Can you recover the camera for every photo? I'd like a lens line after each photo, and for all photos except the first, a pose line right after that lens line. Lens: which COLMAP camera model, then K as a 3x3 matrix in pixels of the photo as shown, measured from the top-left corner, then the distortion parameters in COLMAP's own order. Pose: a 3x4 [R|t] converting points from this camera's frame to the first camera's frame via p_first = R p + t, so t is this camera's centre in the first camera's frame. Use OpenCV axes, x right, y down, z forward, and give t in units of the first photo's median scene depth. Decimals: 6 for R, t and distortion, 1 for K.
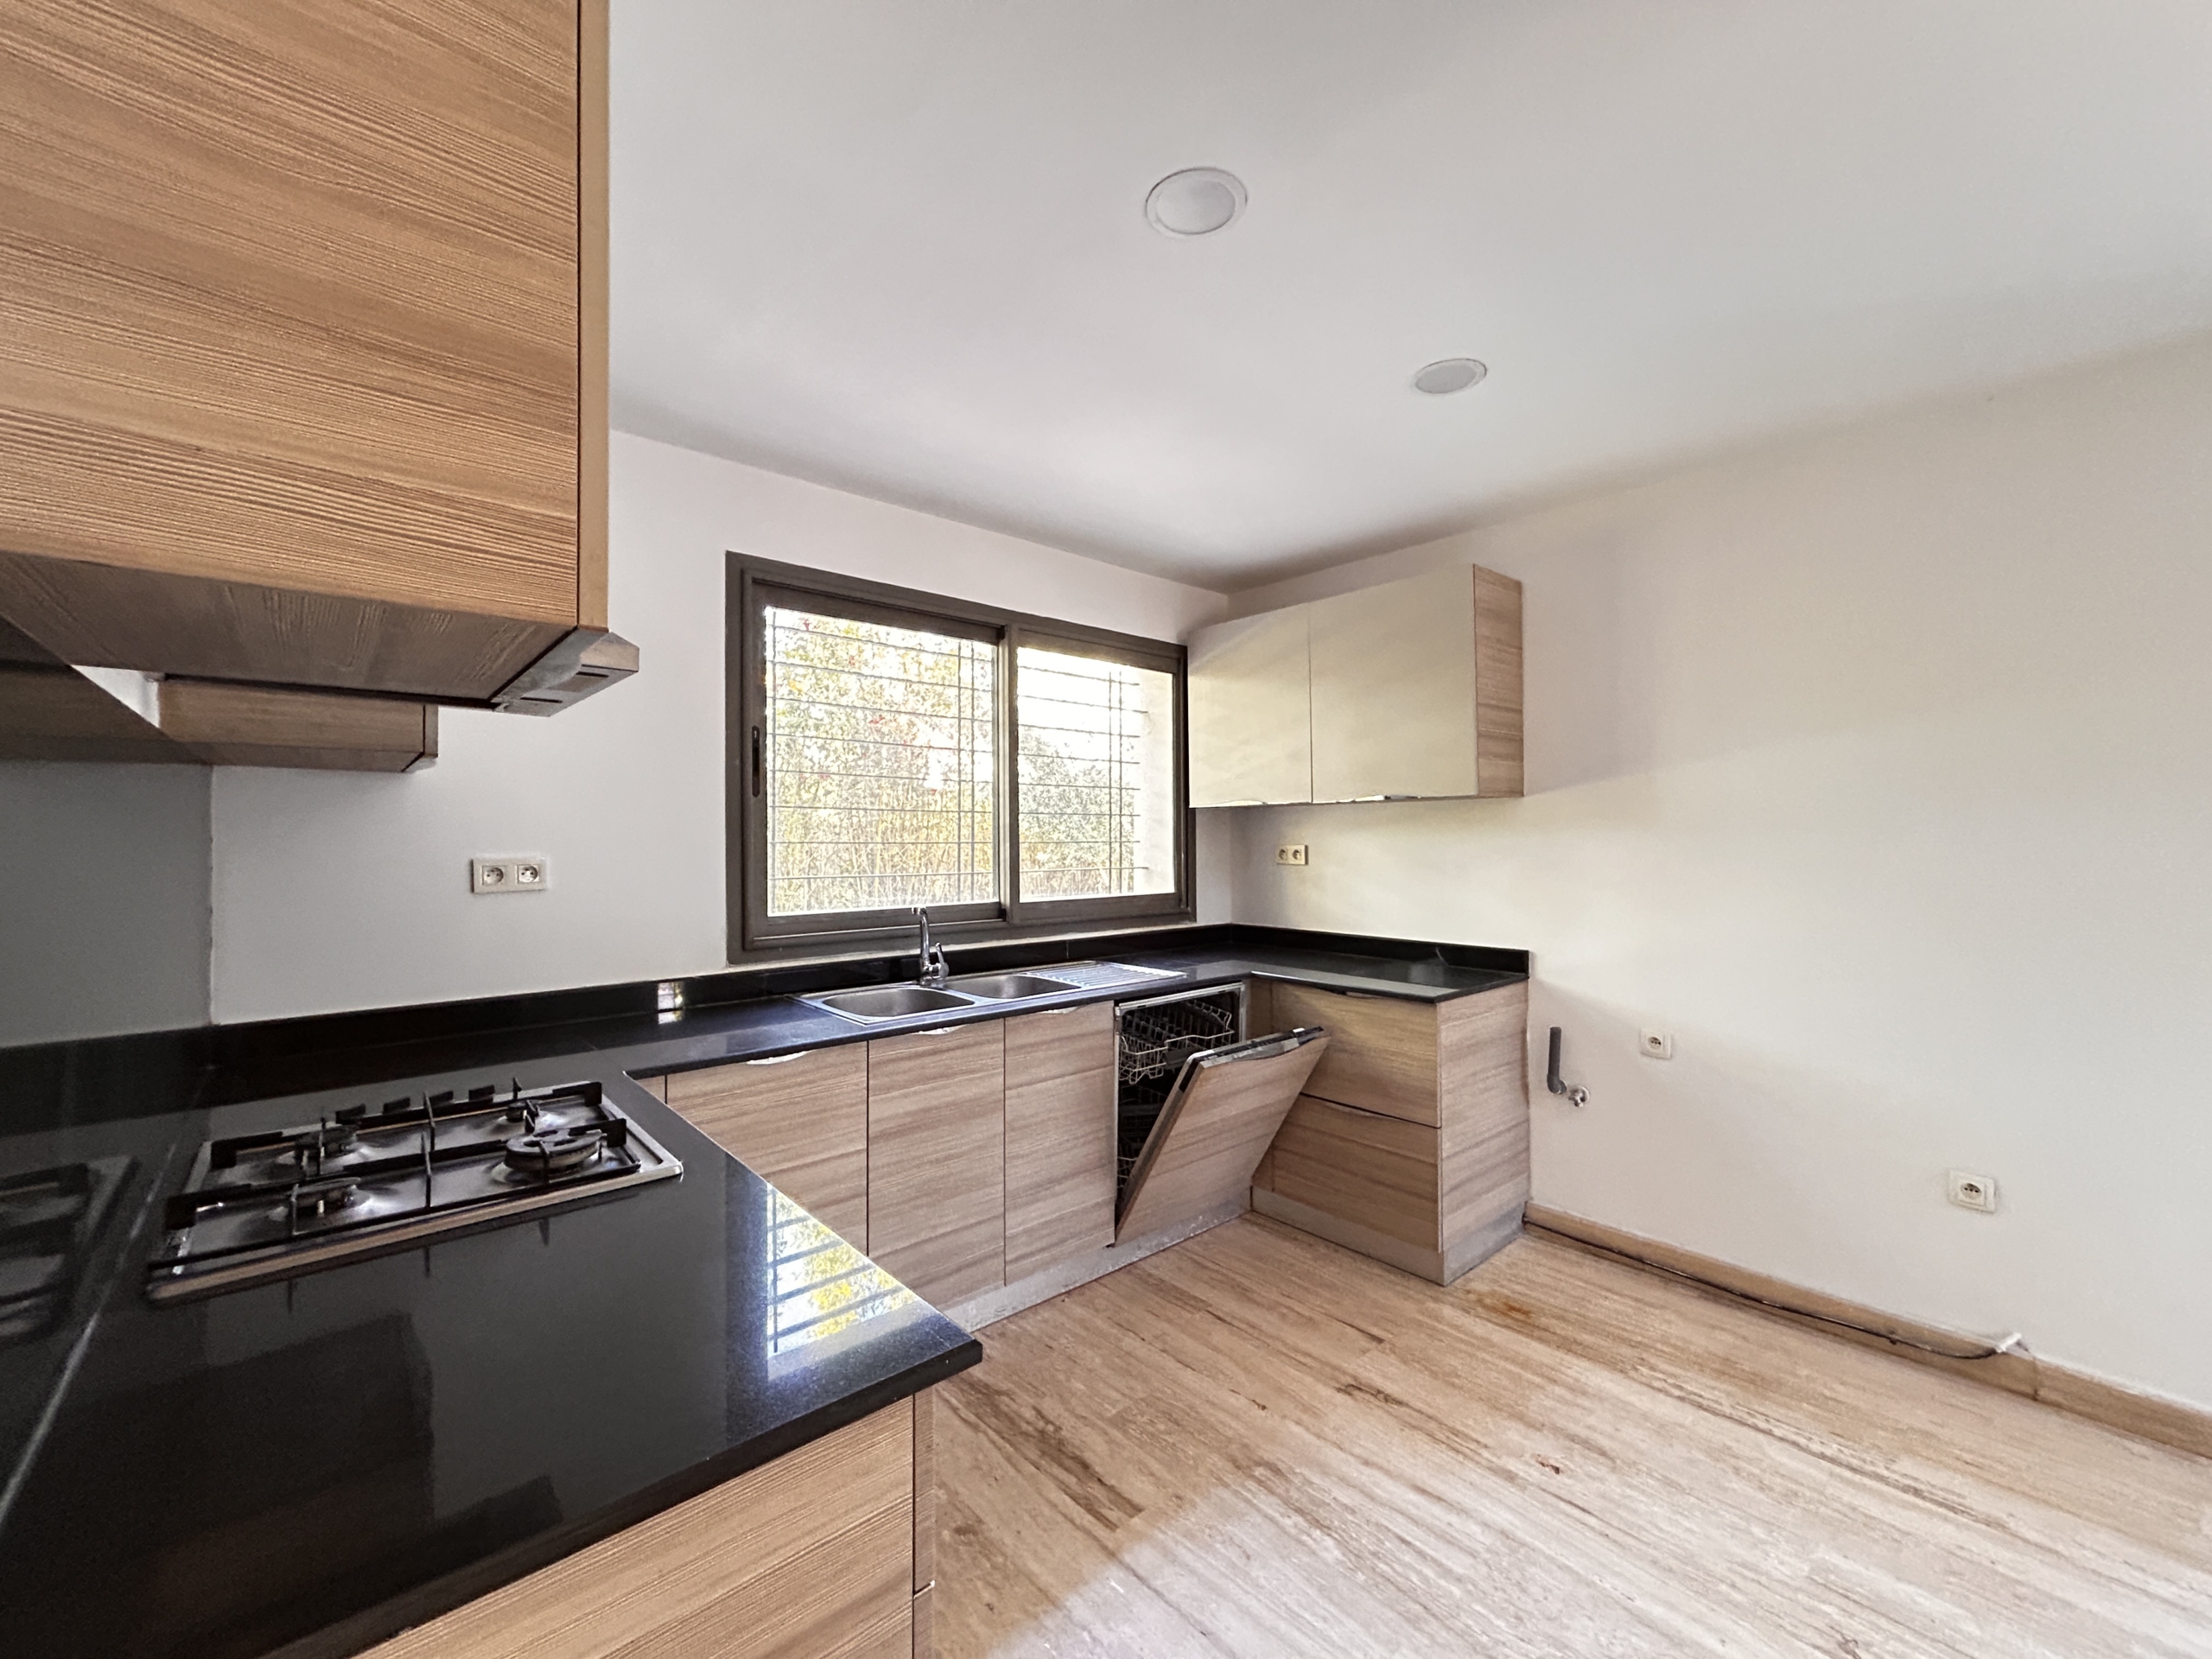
lens RADIAL K [[897.1, 0, 1099.7], [0, 897.1, 827.3], [0, 0, 1]] dist [0.000699, 0.000220]
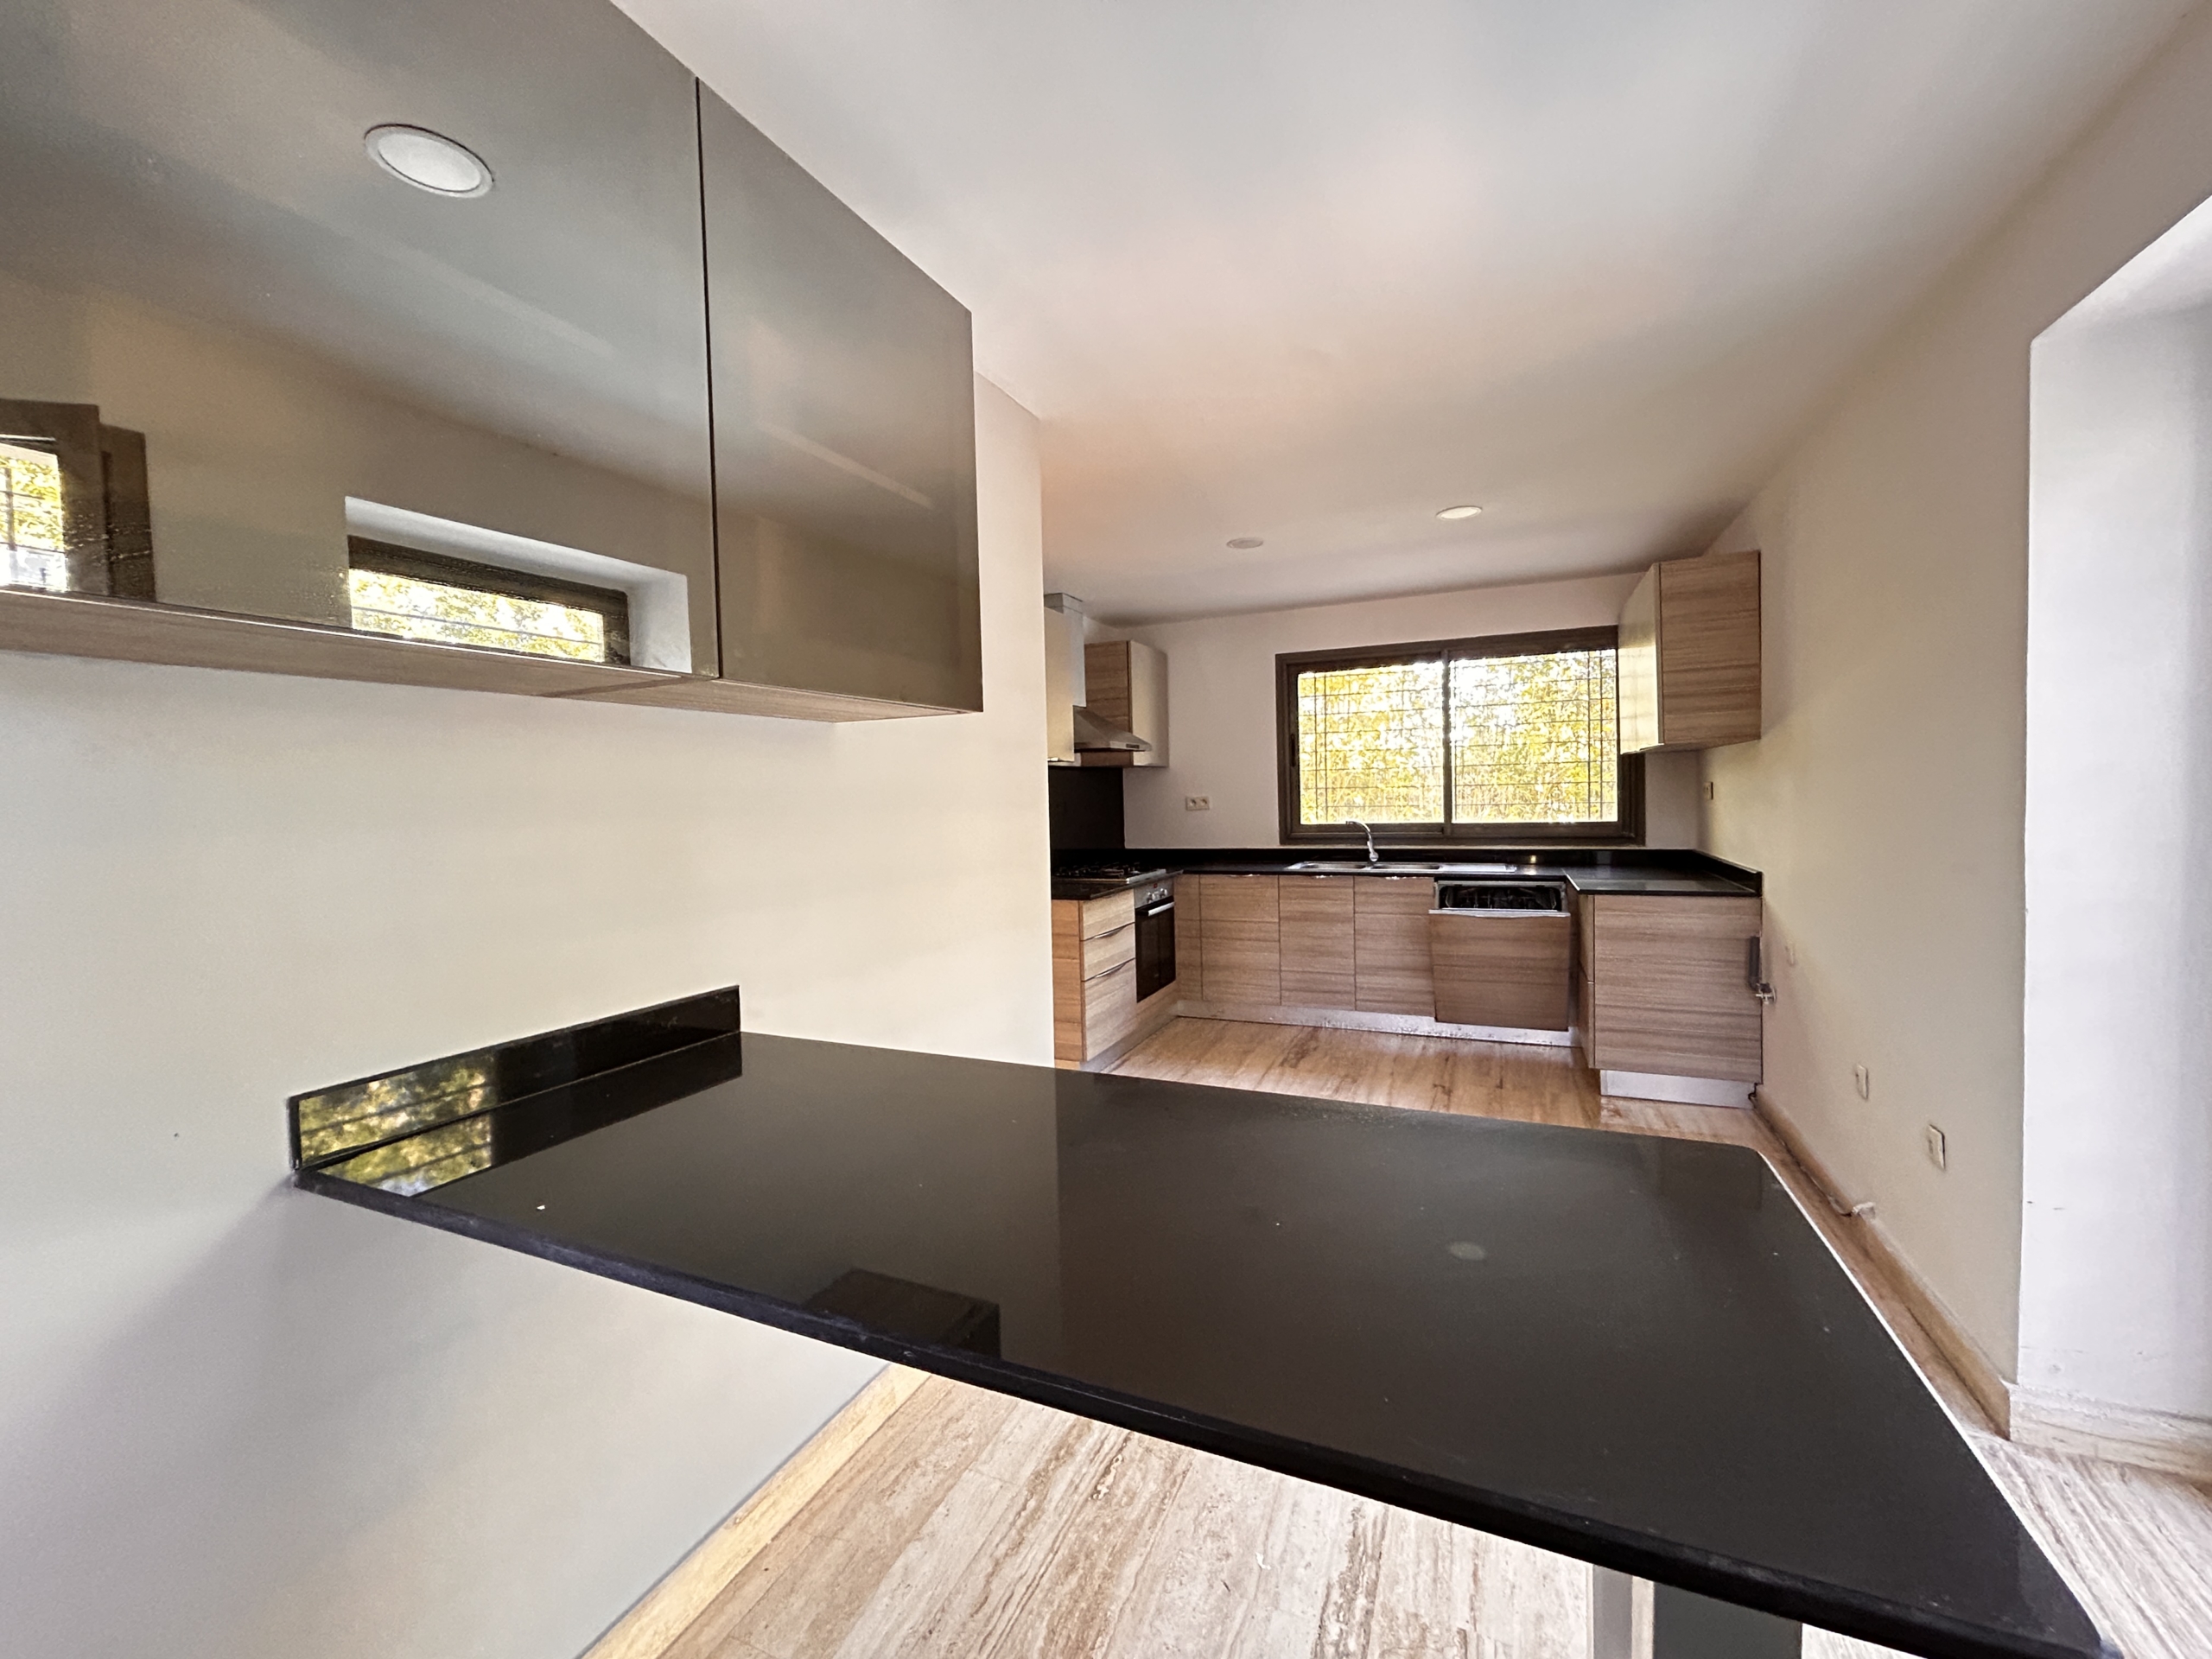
lens RADIAL K [[897.1, 0, 1099.7], [0, 897.1, 827.3], [0, 0, 1]] dist [0.000699, 0.000220]
pose [[0.415433, 0.026065, -0.909250, 1.294030], [0.032656, 0.998518, 0.043545, 0.000922], [0.909037, -0.047783, 0.413966, -0.280733]]
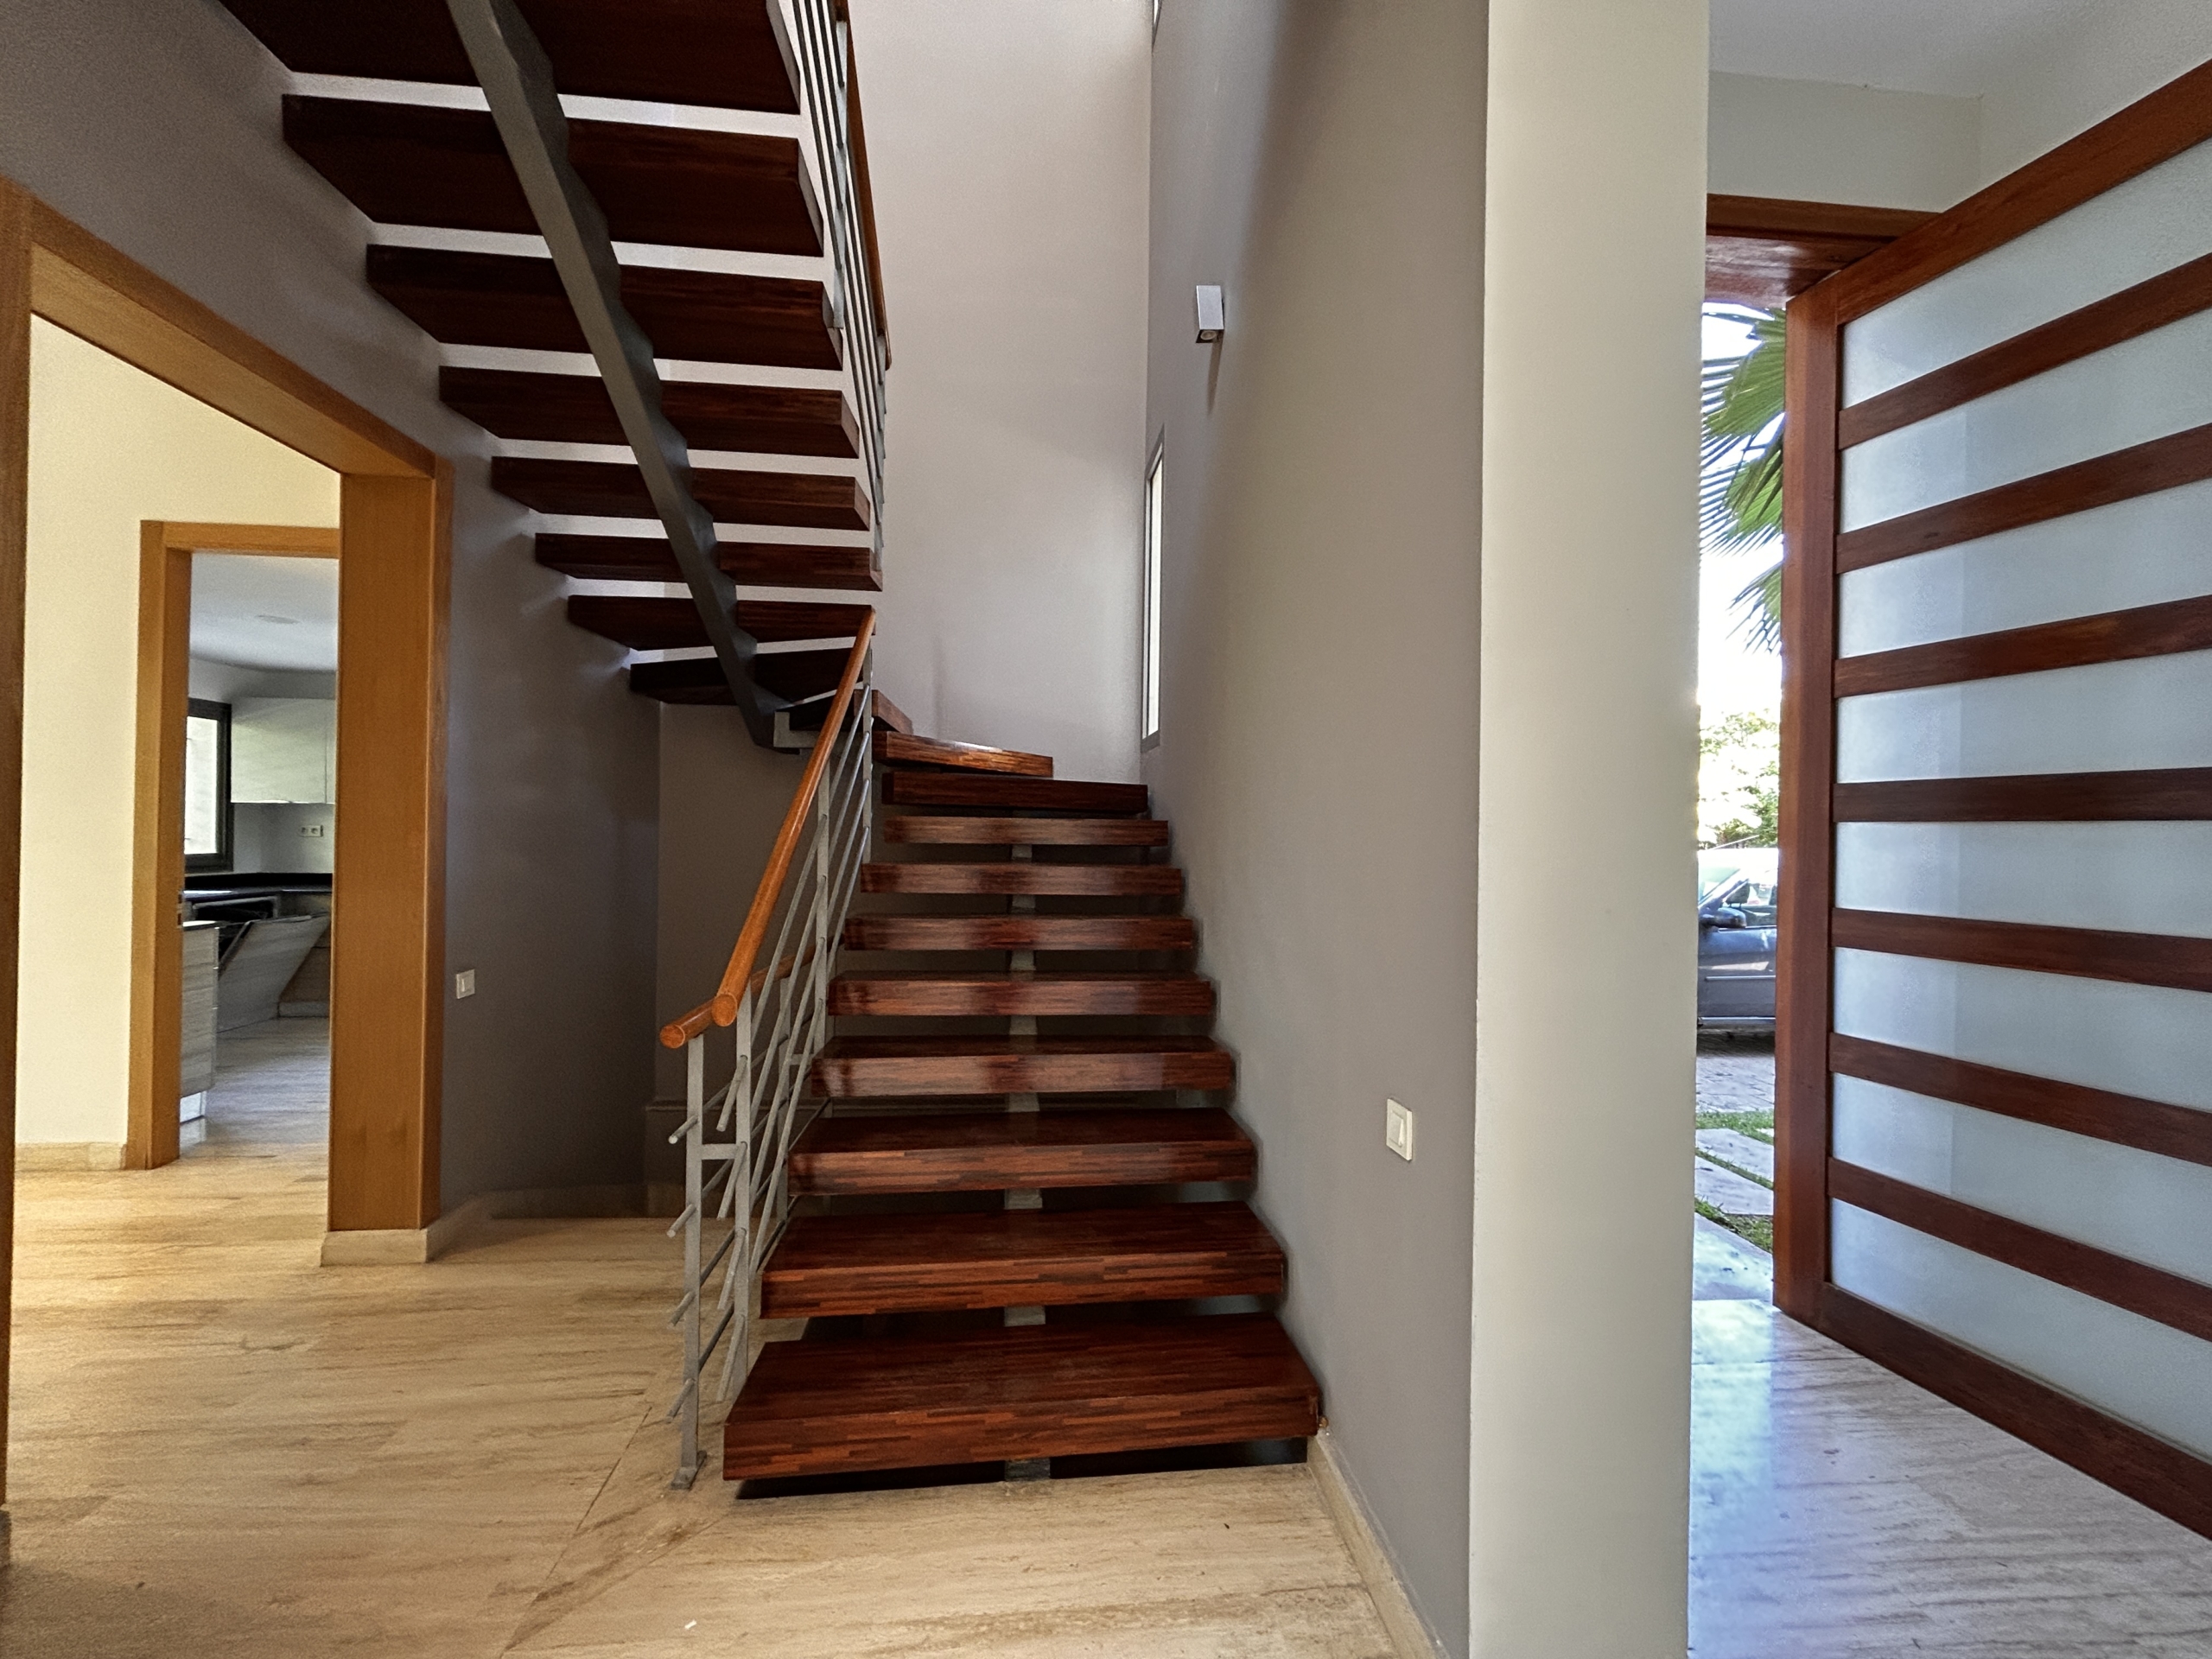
lens RADIAL K [[883.2, 0, 1106.0], [0, 883.2, 829.5], [0, 0, 1]] dist [0.002935, 0.000513]
pose [[0.582116, 0.016727, 0.812934, -0.406574], [-0.024478, 0.999696, -0.003041, -0.008847], [-0.812737, -0.018129, 0.582348, -1.795416]]
